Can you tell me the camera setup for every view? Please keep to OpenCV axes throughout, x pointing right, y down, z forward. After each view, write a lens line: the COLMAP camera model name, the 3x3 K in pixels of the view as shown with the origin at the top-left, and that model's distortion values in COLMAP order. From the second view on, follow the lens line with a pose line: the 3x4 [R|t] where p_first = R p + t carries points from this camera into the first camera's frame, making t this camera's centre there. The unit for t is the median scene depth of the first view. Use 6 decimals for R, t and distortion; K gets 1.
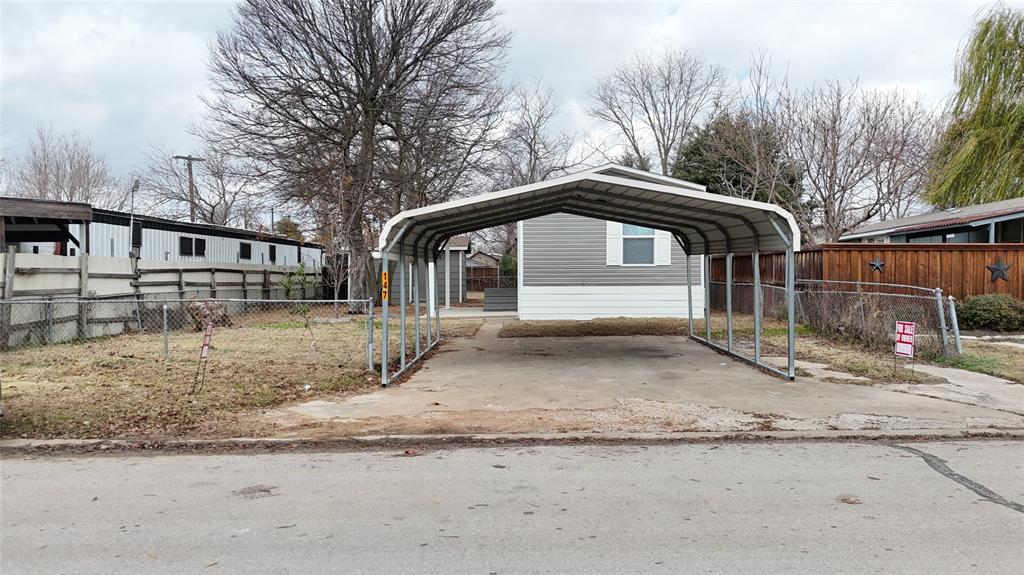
lens RADIAL K [[753.1, 0, 512.0], [0, 753.1, 287.5], [0, 0, 1]] dist [0.118222, -0.131331]
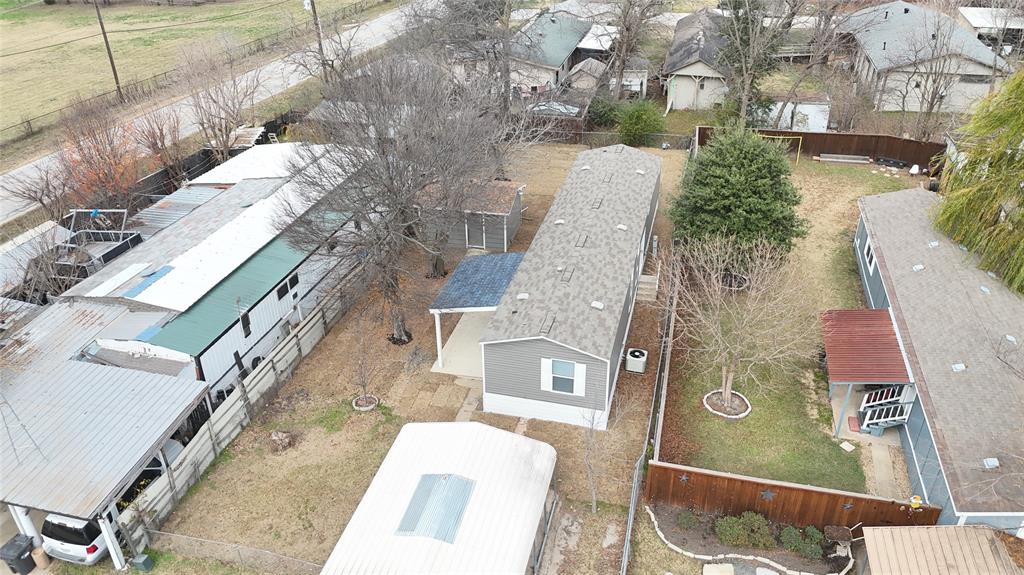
lens RADIAL K [[753.1, 0, 512.0], [0, 753.1, 287.5], [0, 0, 1]] dist [0.118222, -0.131331]
pose [[0.970642, 0.110626, -0.213578, 0.425382], [0.009449, 0.869732, 0.493434, -1.079445], [0.240342, -0.480966, 0.843153, -0.151441]]
